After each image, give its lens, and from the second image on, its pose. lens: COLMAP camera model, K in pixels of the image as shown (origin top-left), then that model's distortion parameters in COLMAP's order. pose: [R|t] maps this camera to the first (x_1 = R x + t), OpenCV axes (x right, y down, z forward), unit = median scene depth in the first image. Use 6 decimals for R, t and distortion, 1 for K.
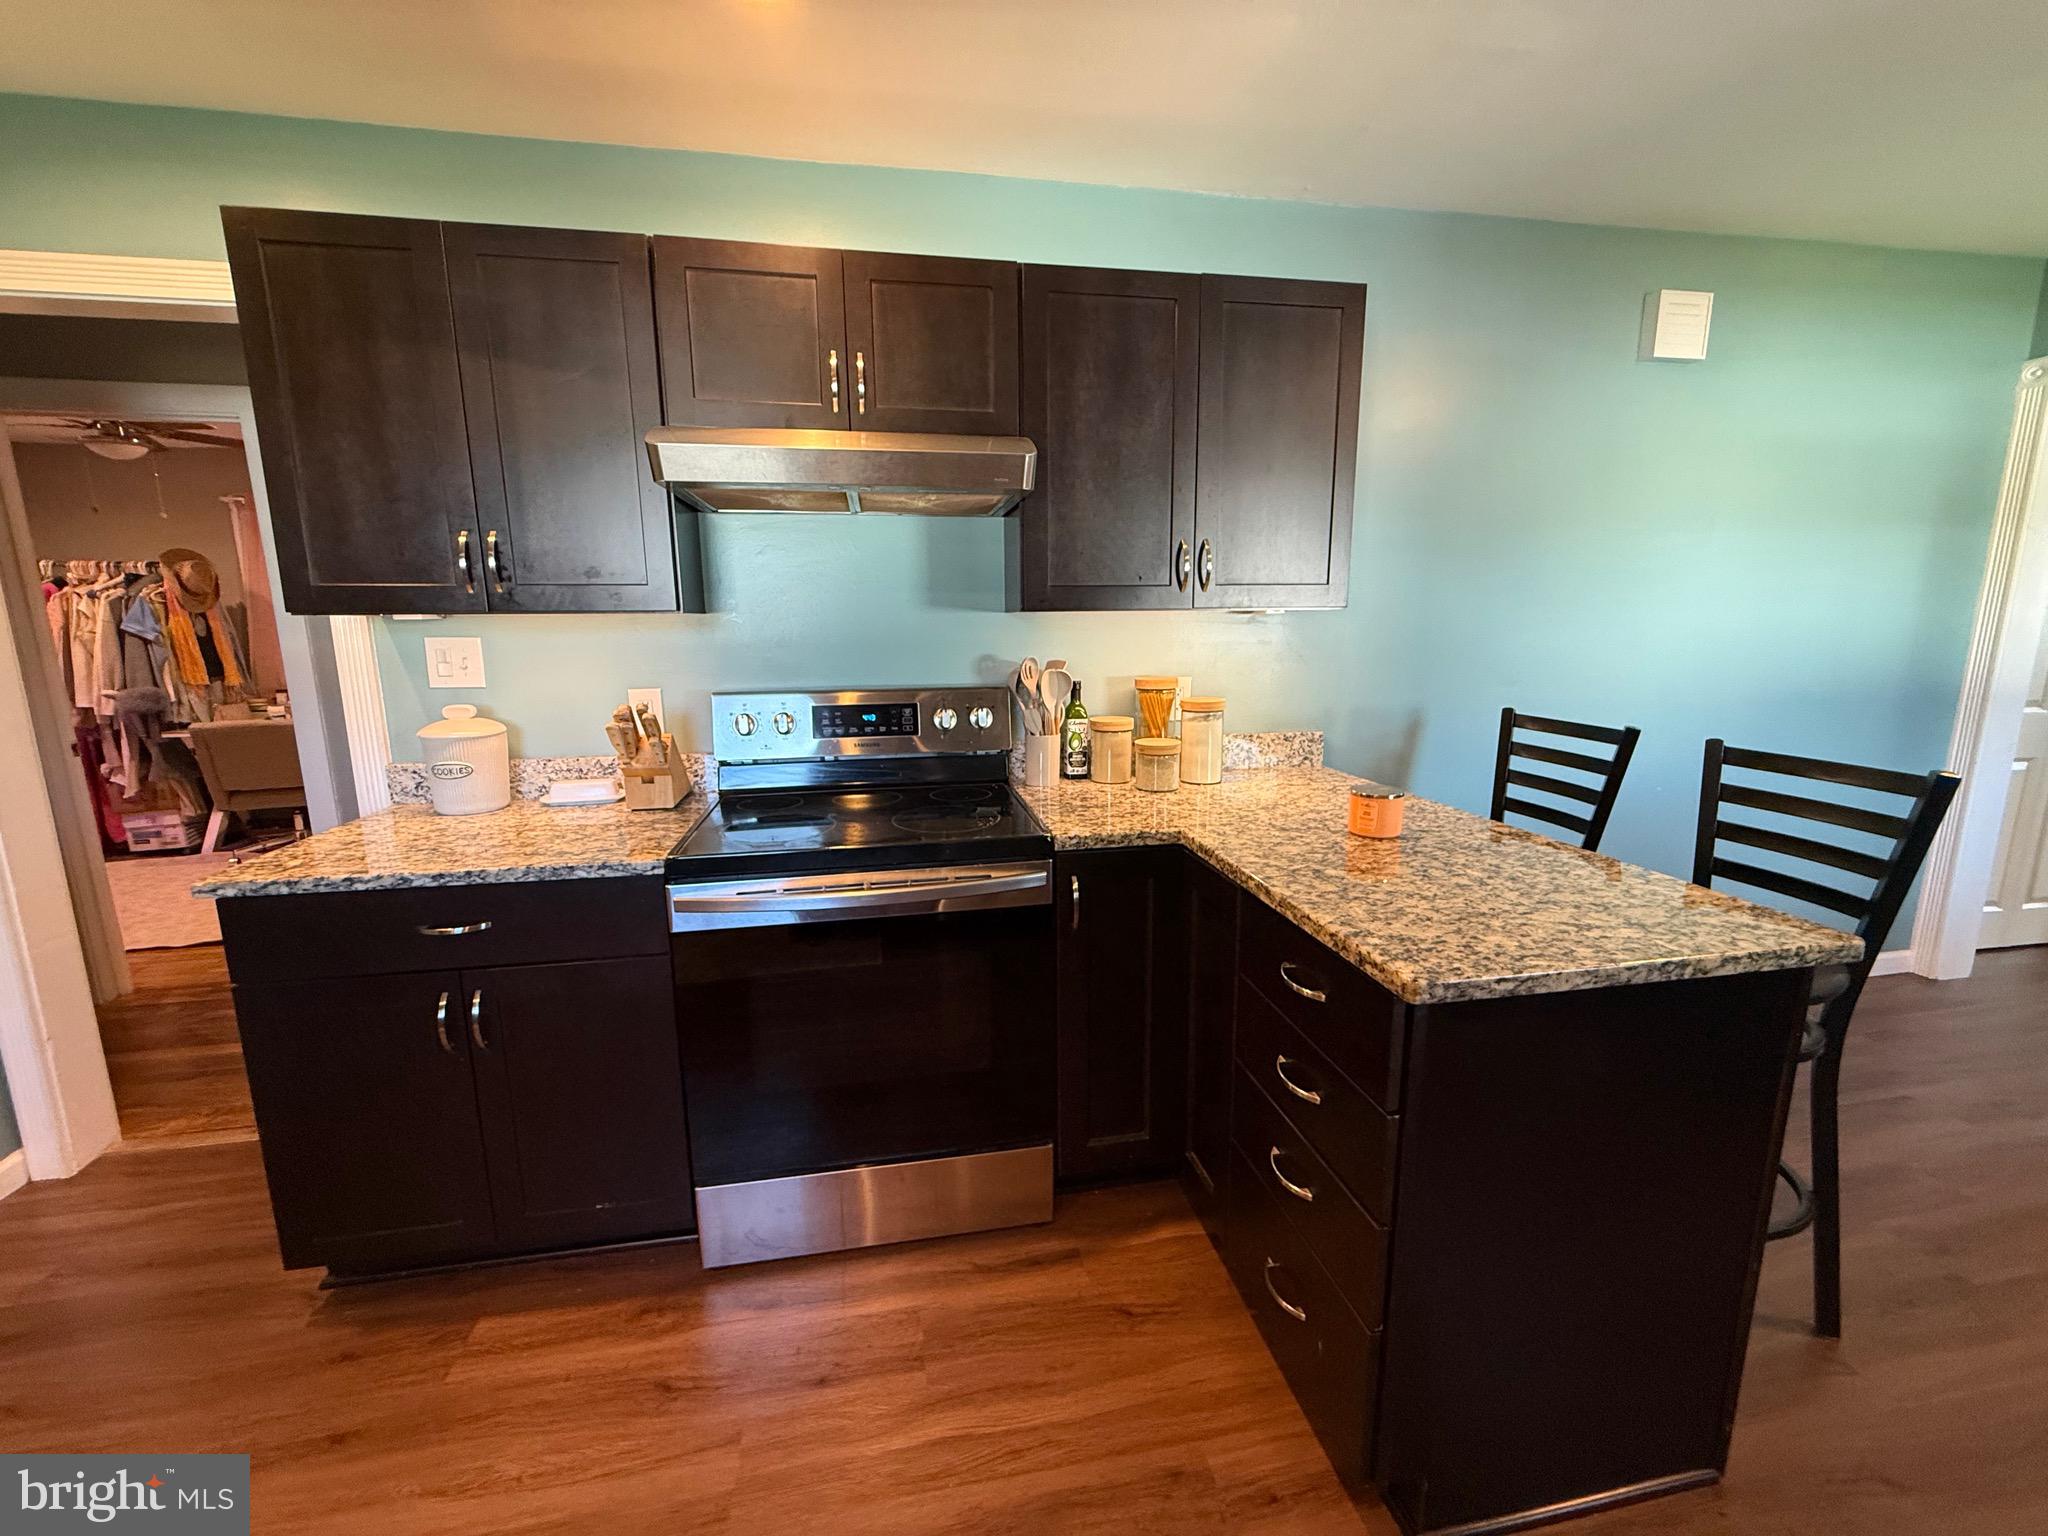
lens RADIAL K [[816.8, 0, 1024.8], [0, 816.8, 767.7], [0, 0, 1]] dist [0.000108, 0.000105]
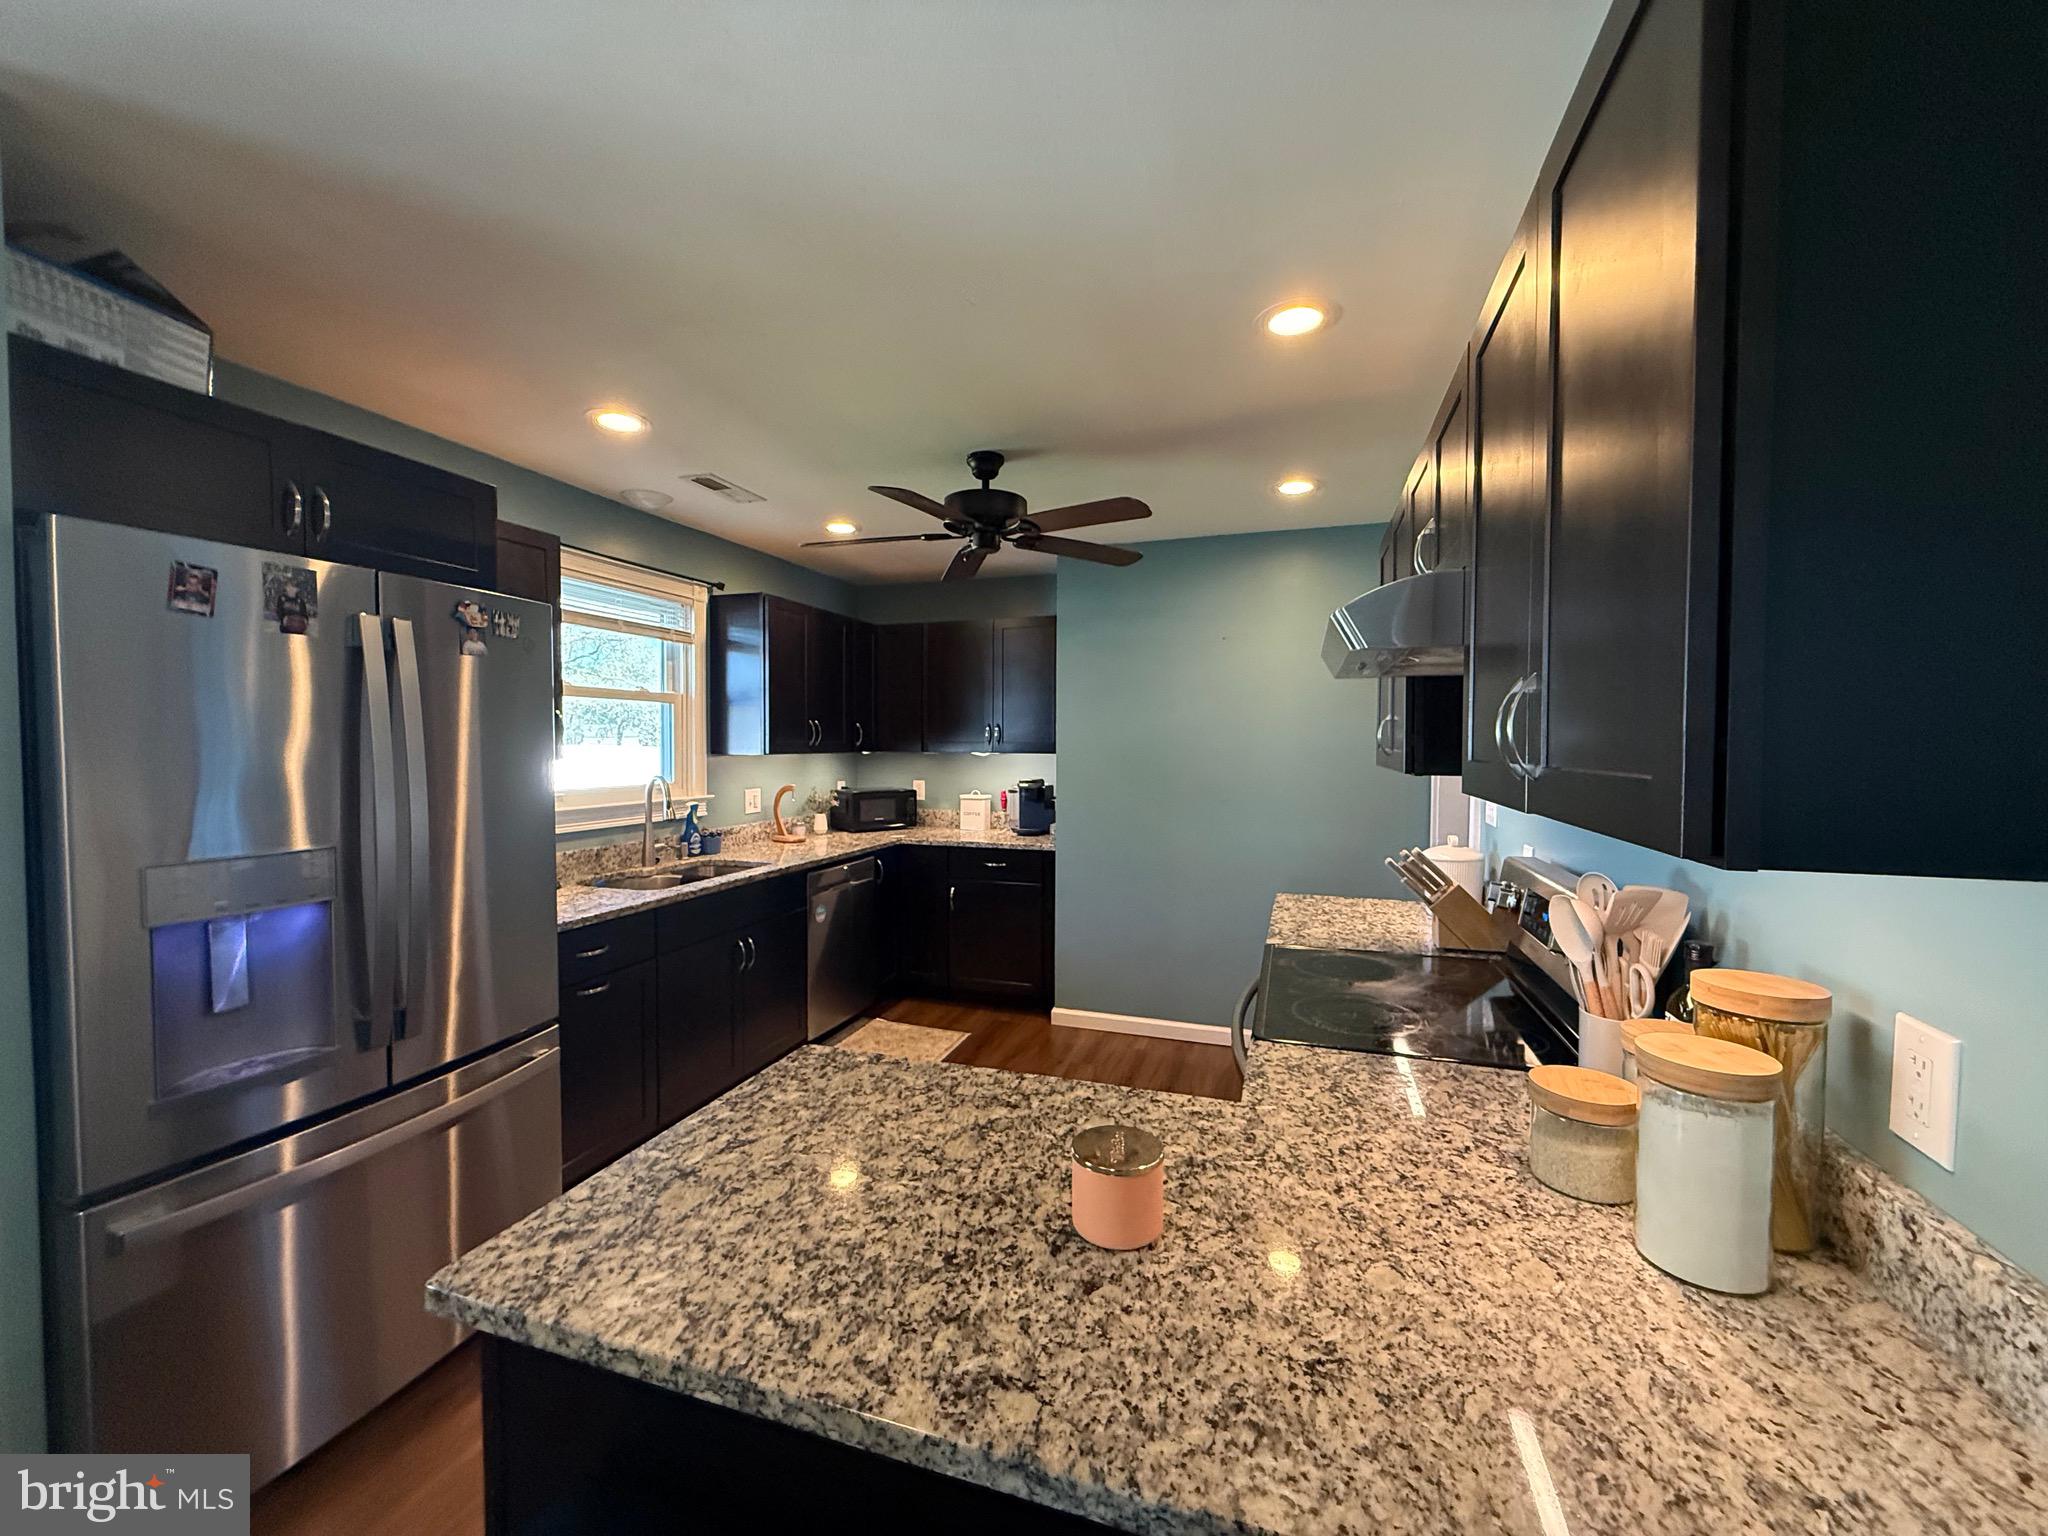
lens RADIAL K [[816.8, 0, 1018.3], [0, 816.8, 766.8], [0, 0, 1]] dist [0.000108, 0.000105]
pose [[-0.483644, 0.035263, -0.874554, 1.152664], [-0.155303, 0.979876, 0.125395, -0.349007], [0.861377, 0.196467, -0.468434, 1.414059]]
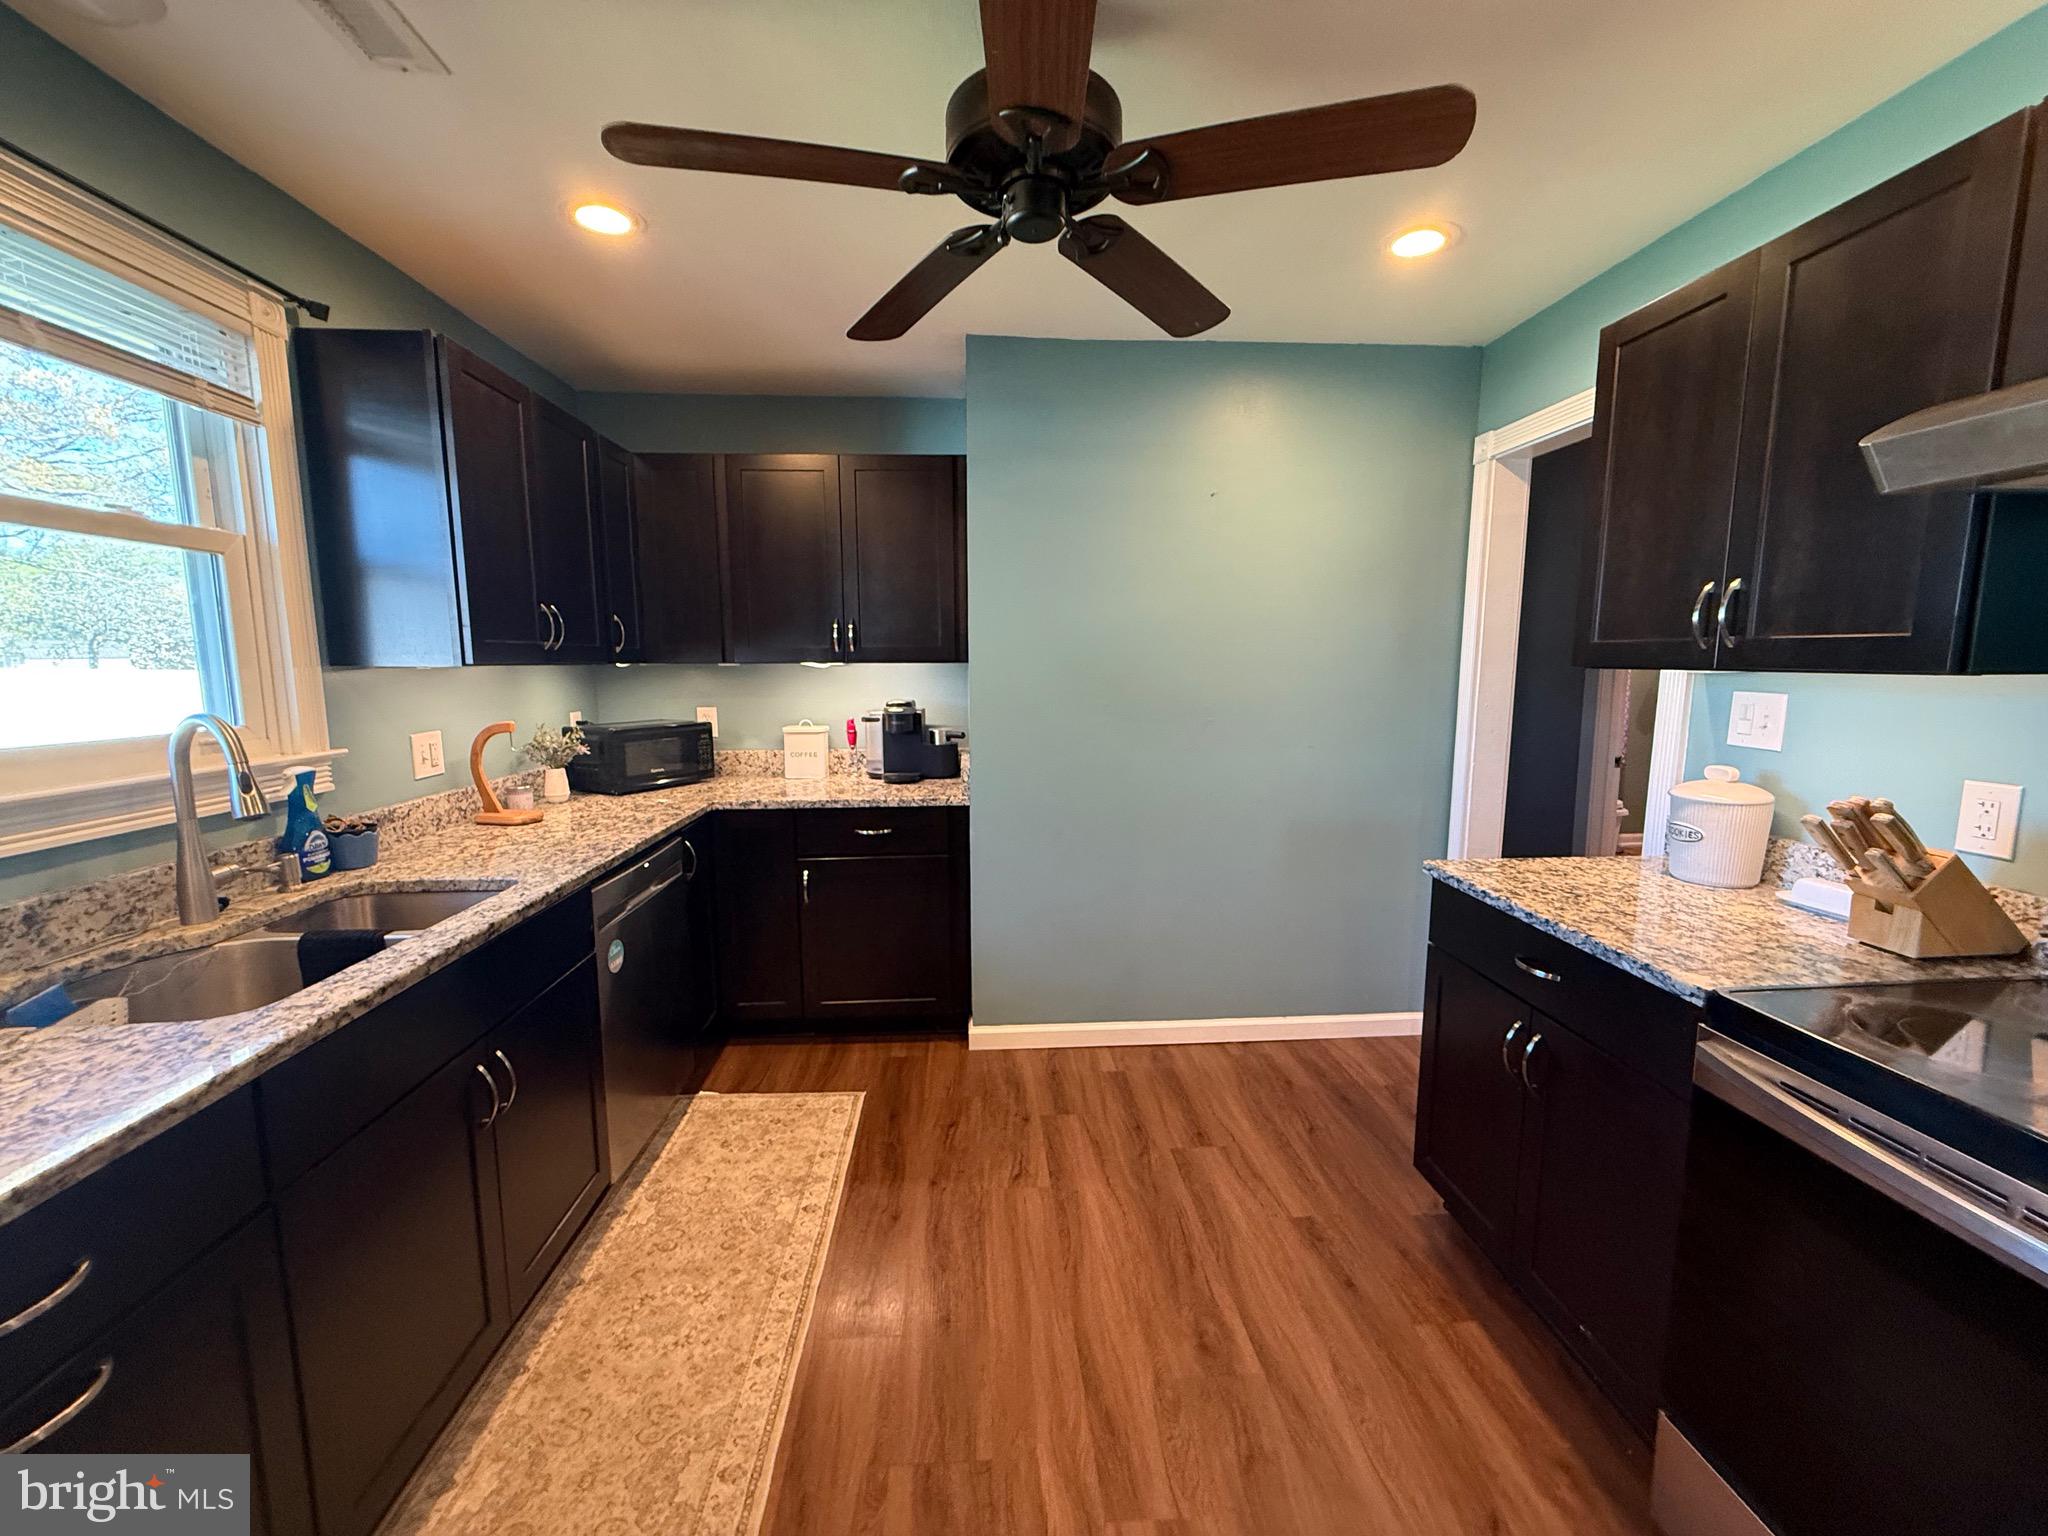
lens RADIAL K [[816.8, 0, 1018.4], [0, 816.8, 769.2], [0, 0, 1]] dist [0.000108, 0.000105]
pose [[-0.117371, 0.141391, -0.982971, 0.430578], [-0.172480, 0.971867, 0.160389, -0.120842], [0.977995, 0.188368, -0.089682, 0.444452]]
